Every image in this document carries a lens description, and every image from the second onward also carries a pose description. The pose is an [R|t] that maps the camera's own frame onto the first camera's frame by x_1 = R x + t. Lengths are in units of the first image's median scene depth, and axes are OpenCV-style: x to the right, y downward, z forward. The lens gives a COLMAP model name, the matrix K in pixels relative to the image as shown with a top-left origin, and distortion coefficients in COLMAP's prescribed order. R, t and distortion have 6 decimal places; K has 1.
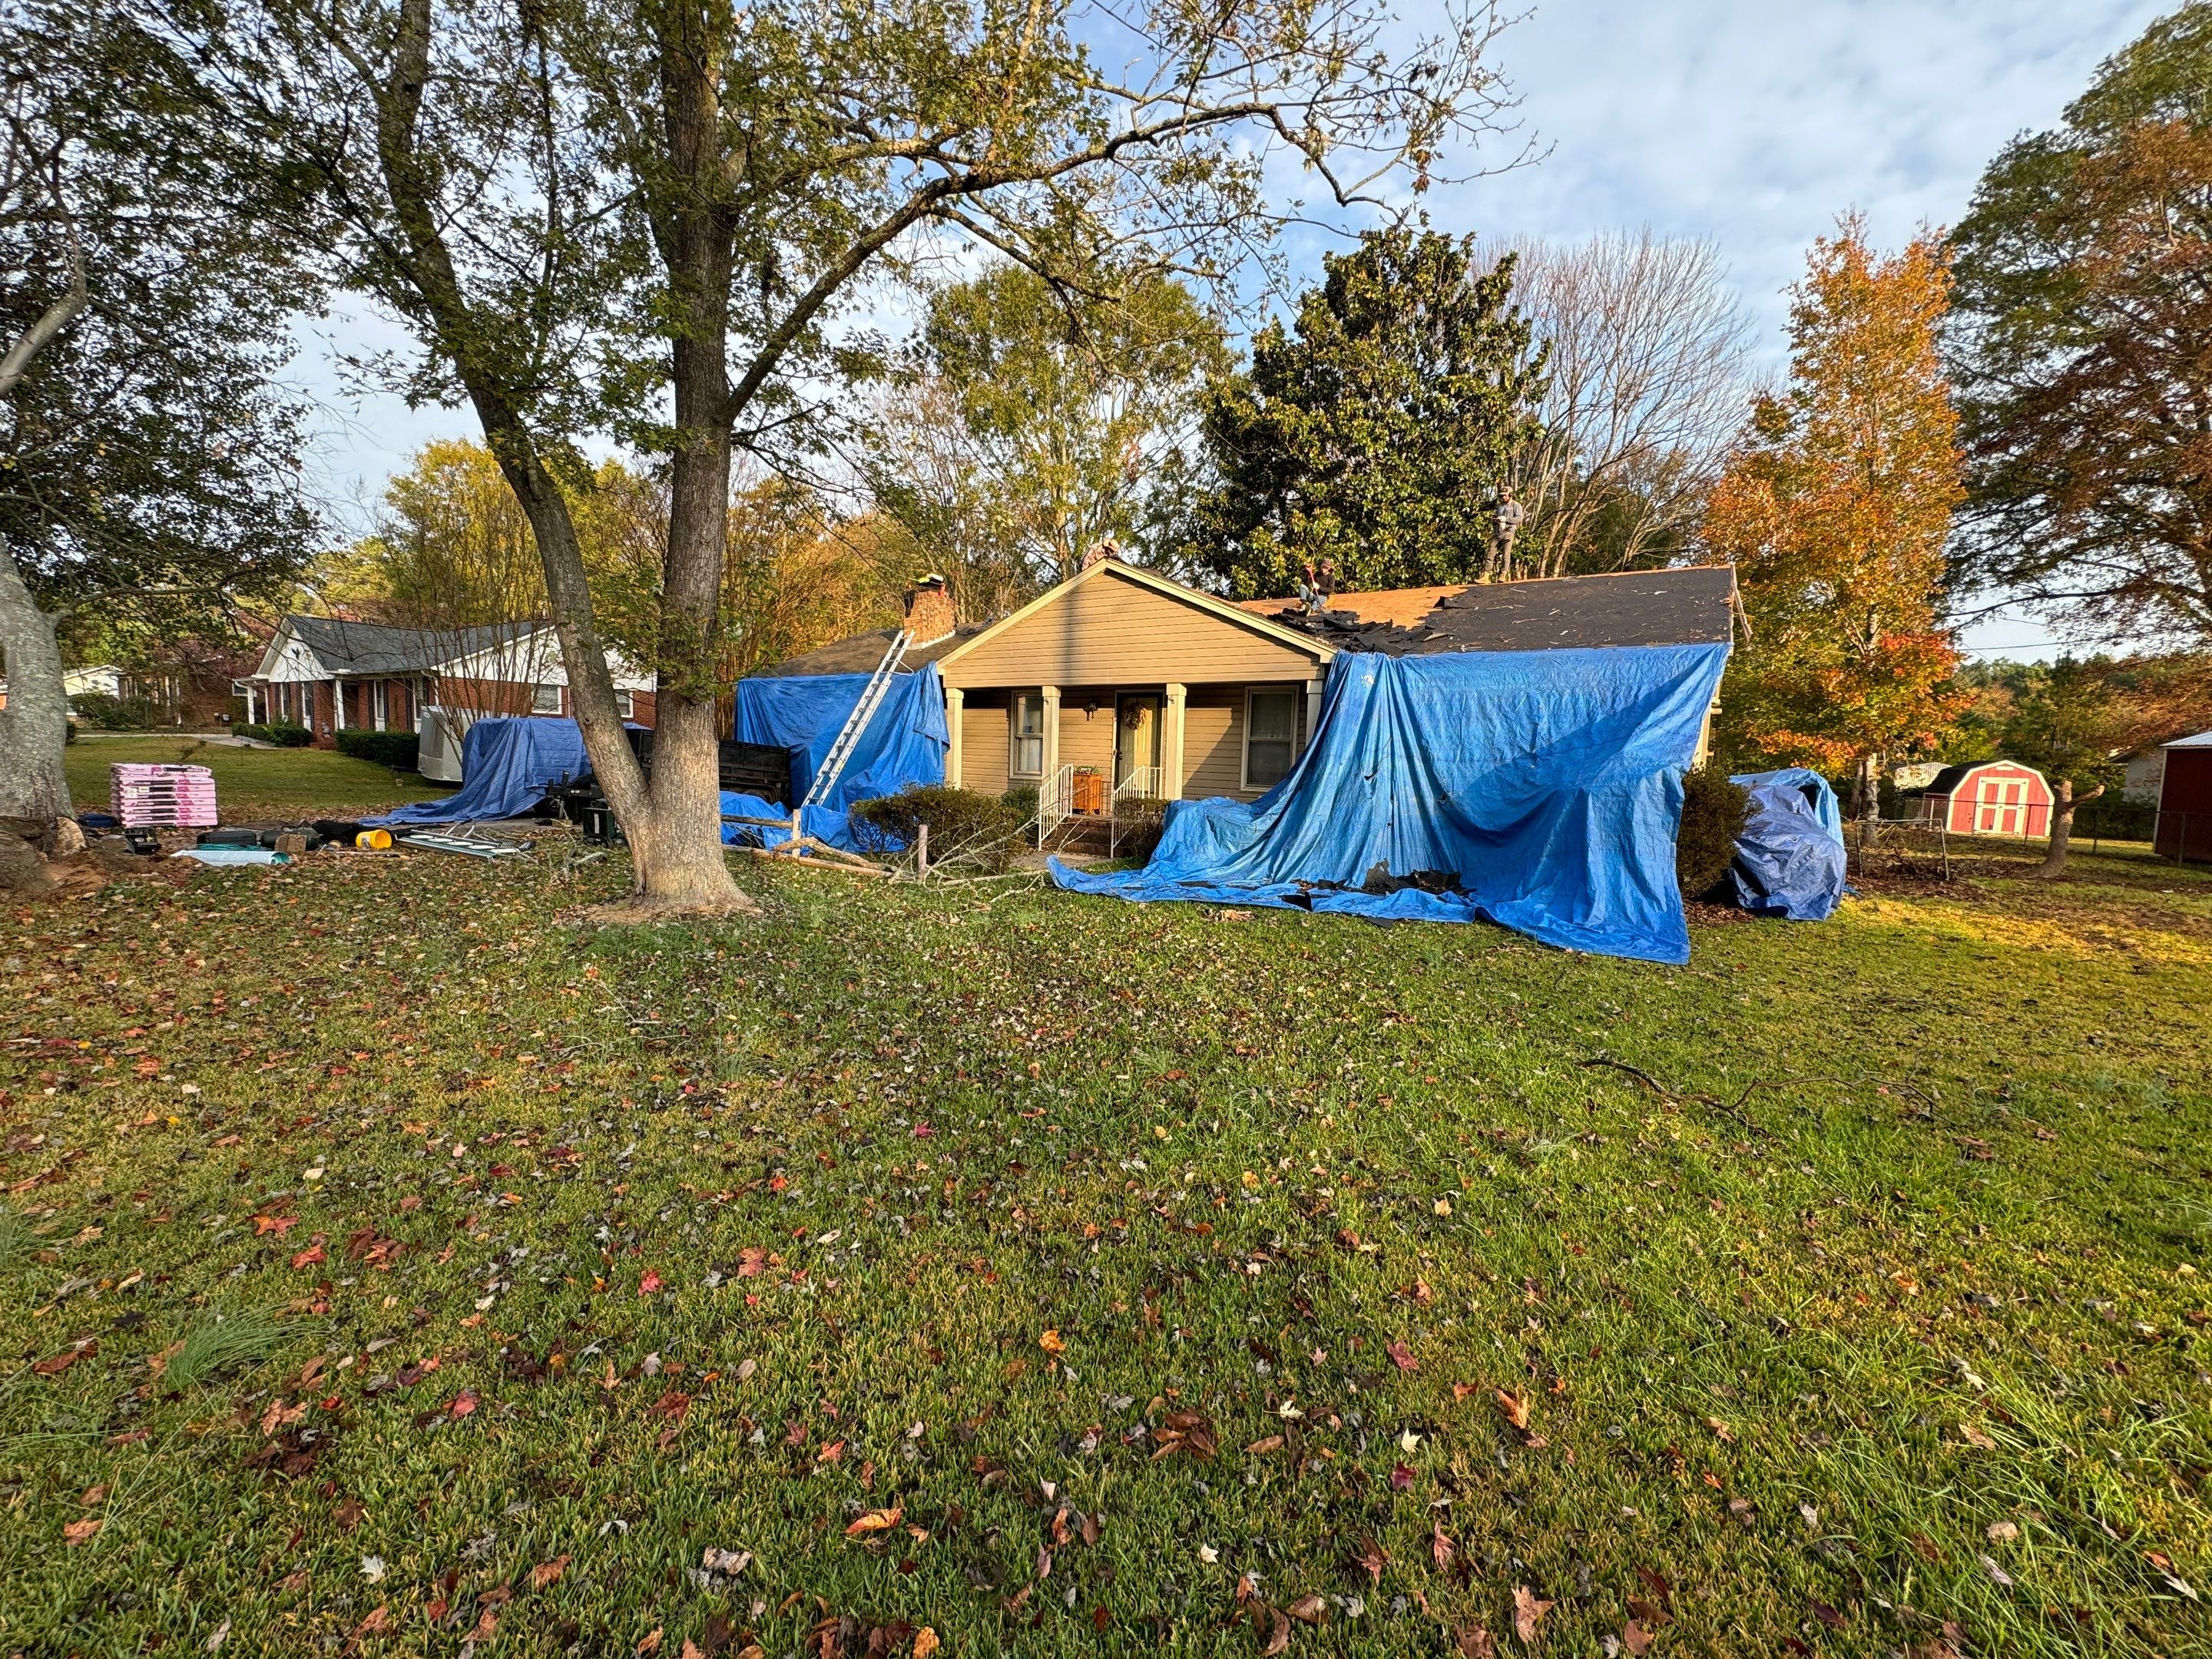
lens RADIAL K [[900.4, 0, 1106.0], [0, 900.4, 829.5], [0, 0, 1]] dist [-0.002503, -0.000356]
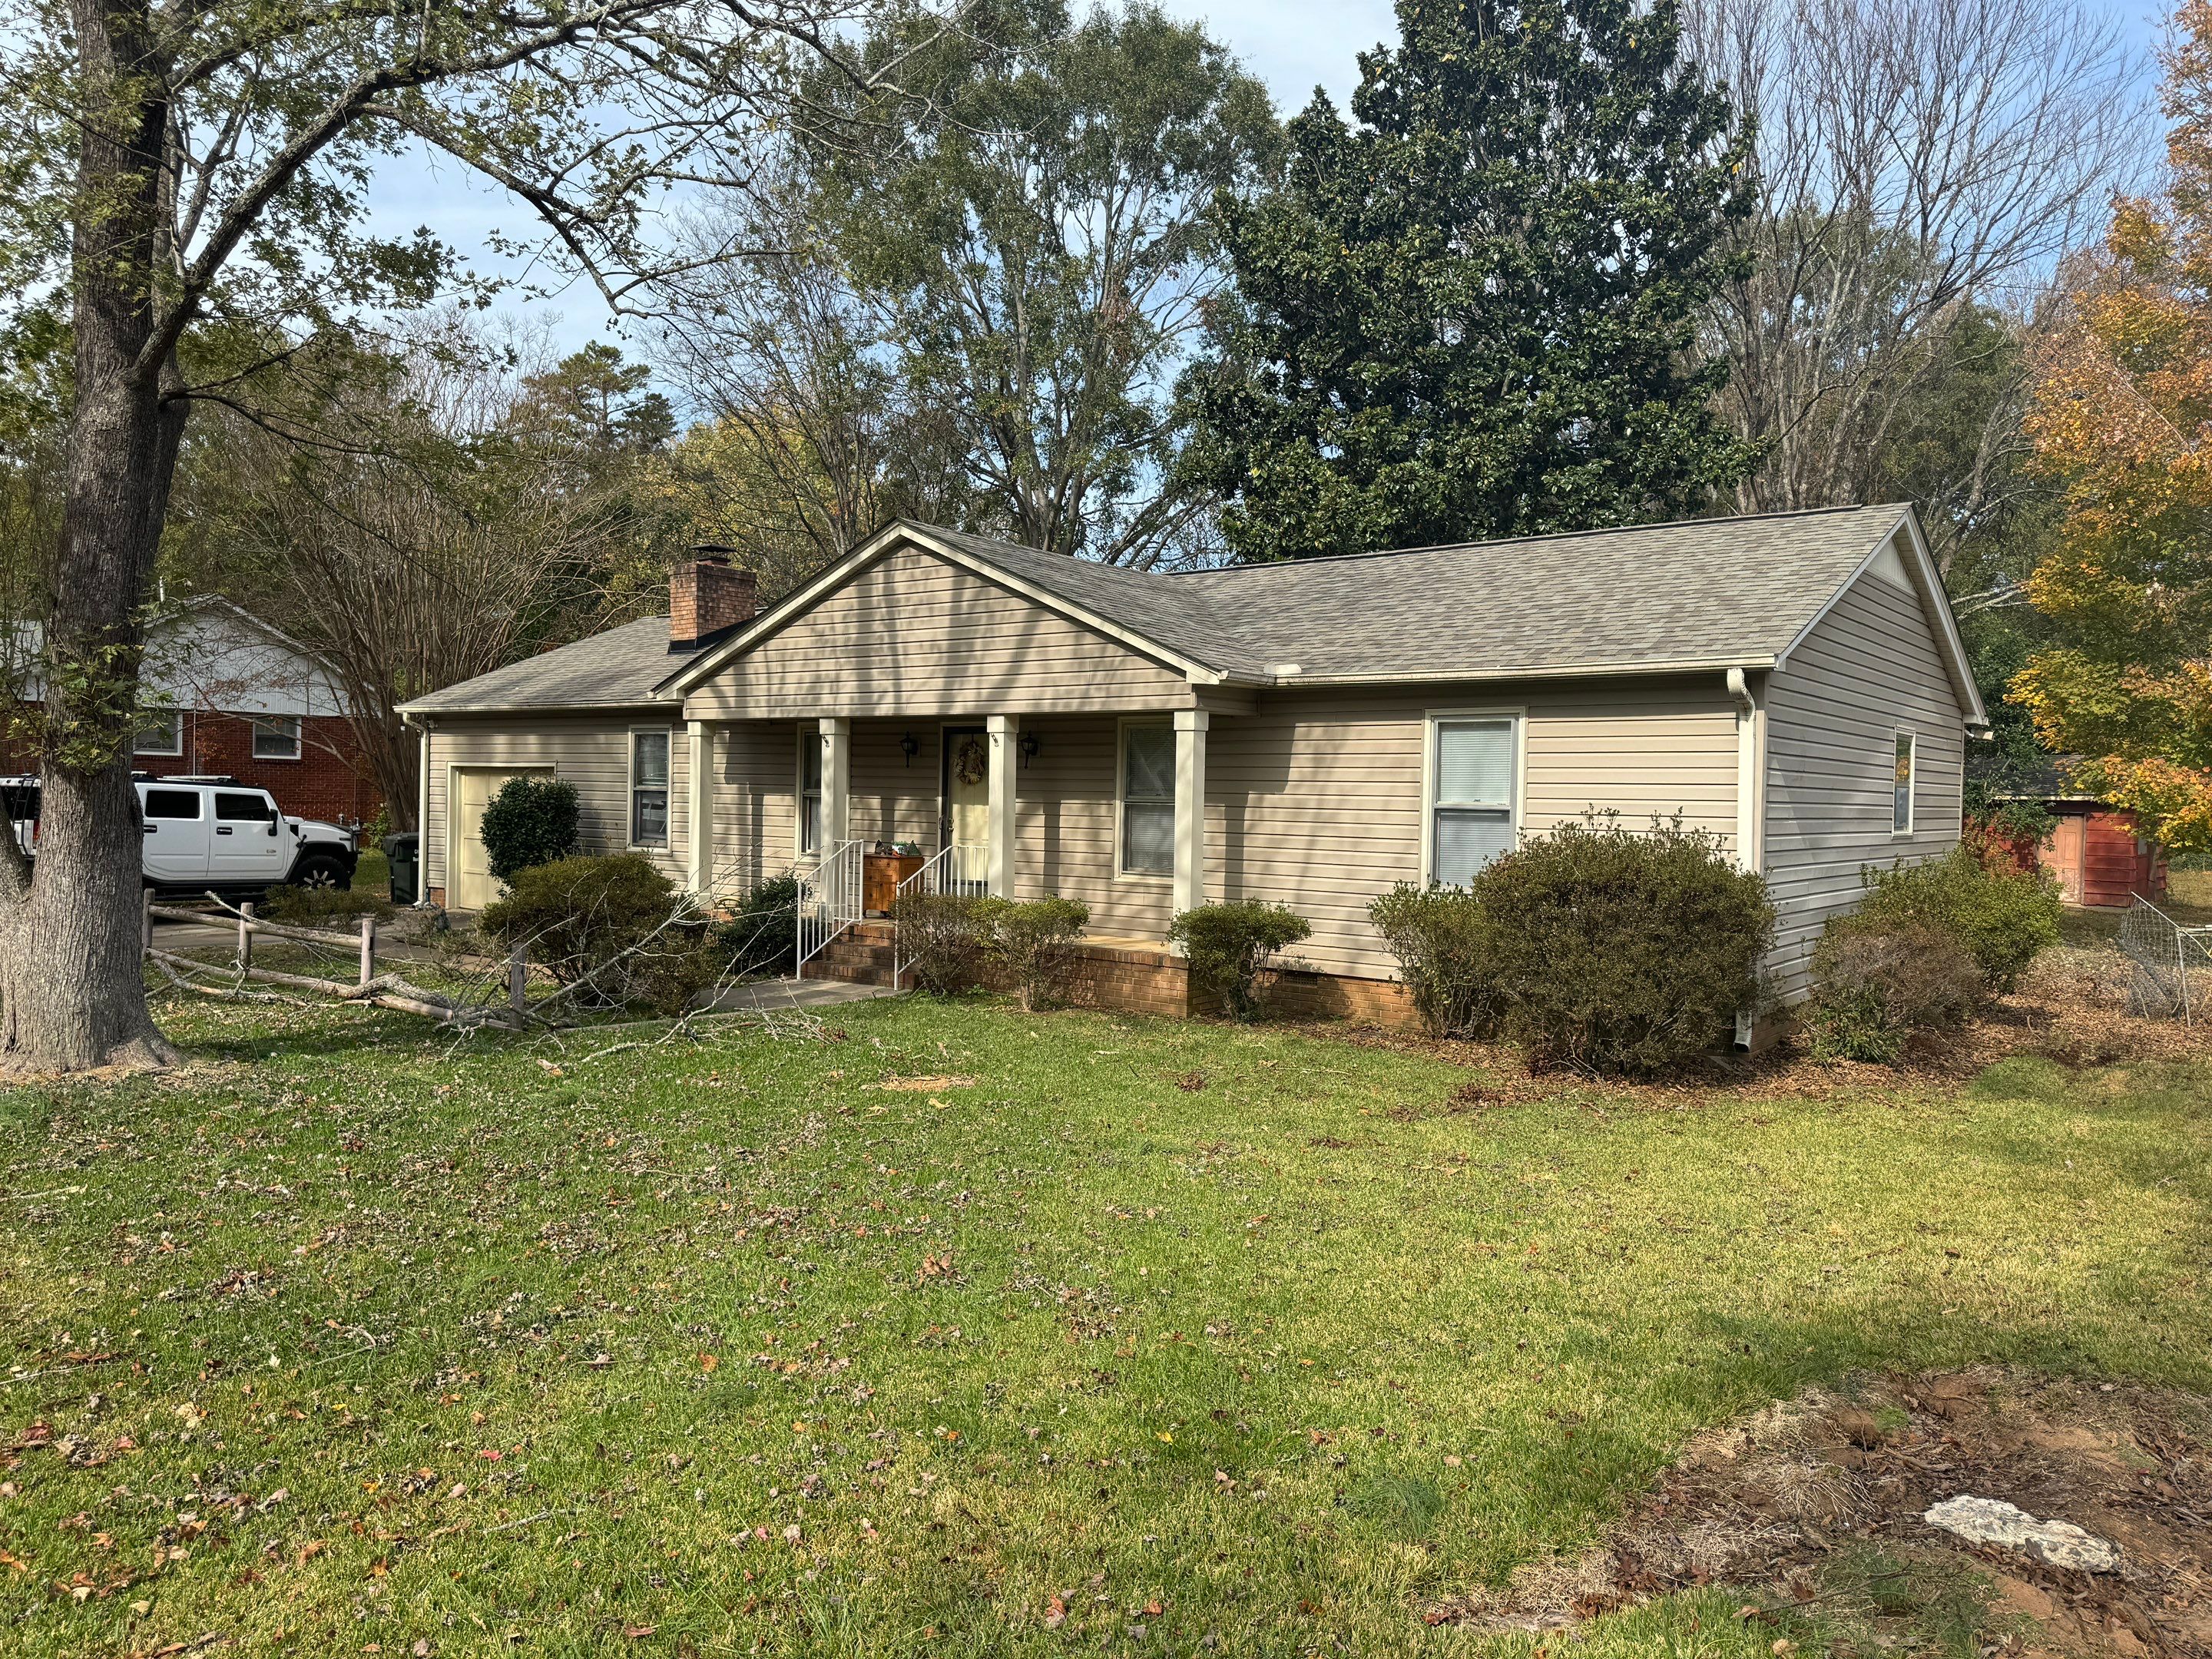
lens RADIAL K [[1586.4, 0, 1094.5], [0, 1586.4, 831.2], [0, 0, 1]] dist [0.039296, -0.049864]
pose [[0.996901, -0.008930, -0.078152, 0.120262], [0.003987, 0.997995, -0.063174, -0.004414], [0.078560, 0.062667, 0.994938, -0.054993]]
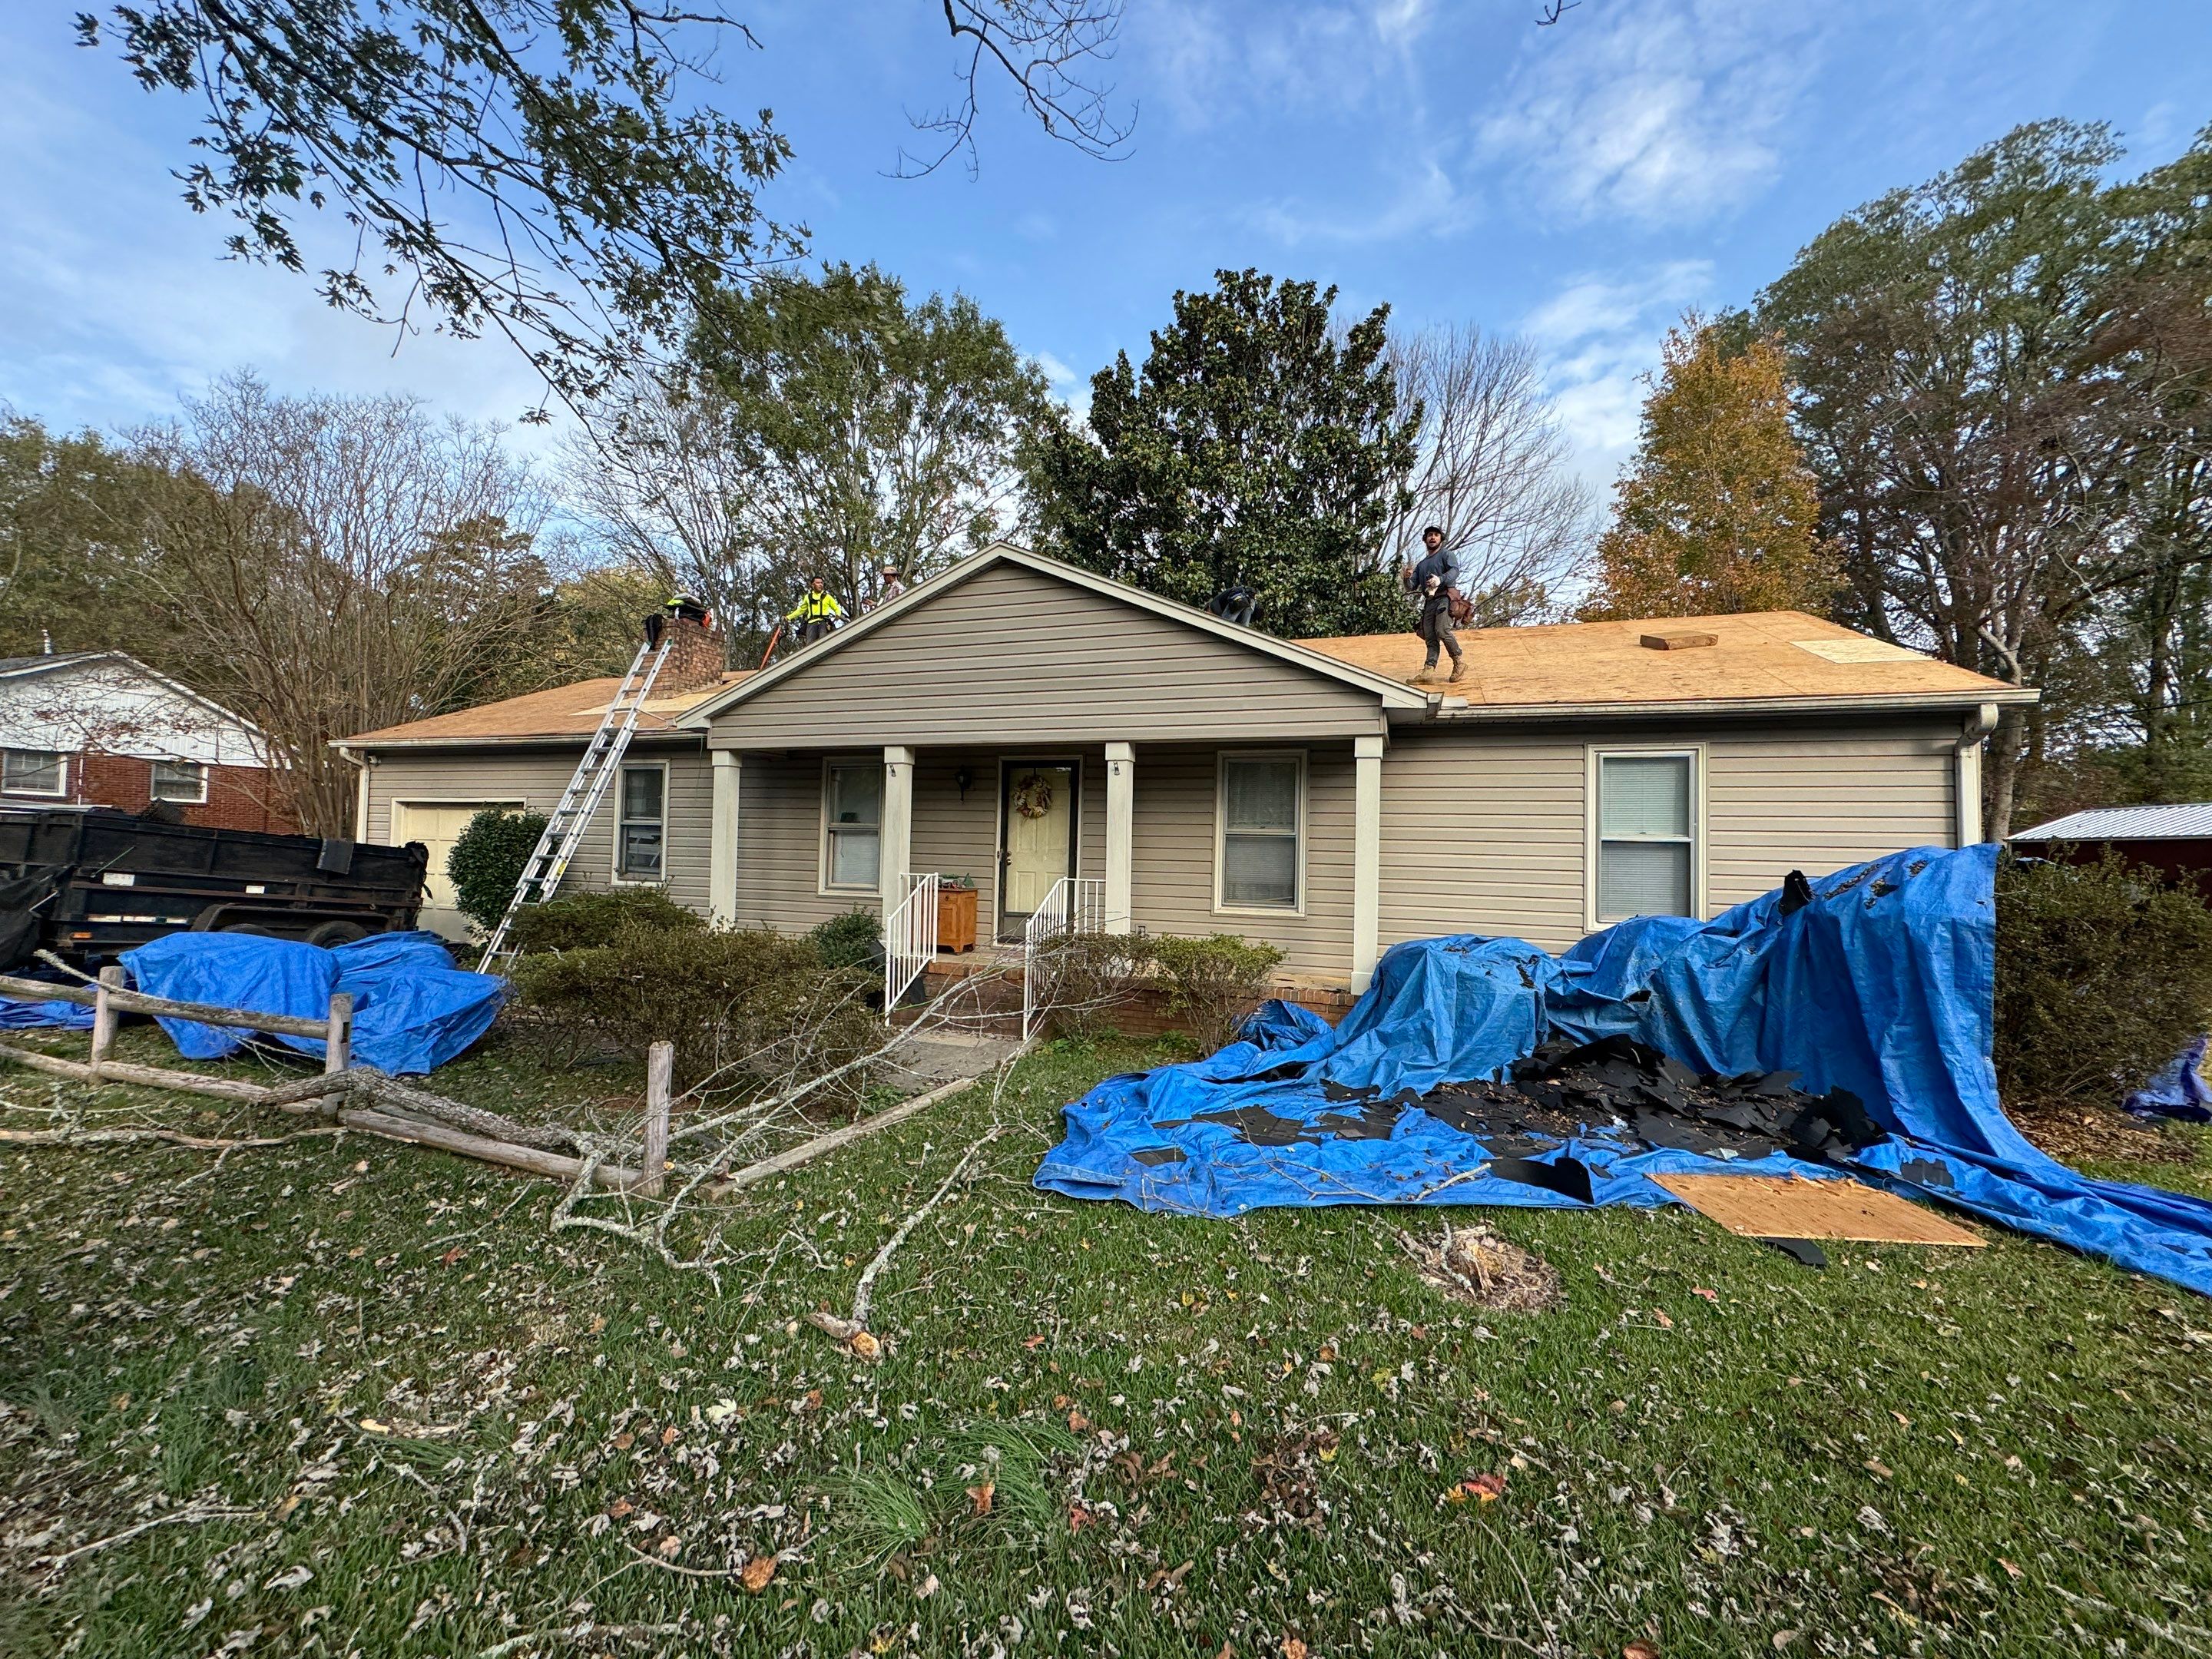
lens RADIAL K [[900.4, 0, 1106.0], [0, 900.4, 829.5], [0, 0, 1]] dist [-0.002503, -0.000356]
pose [[0.968740, 0.001593, 0.248073, -0.043655], [0.024646, 0.994414, -0.102628, -0.020637], [-0.246851, 0.105534, 0.963290, 0.213530]]
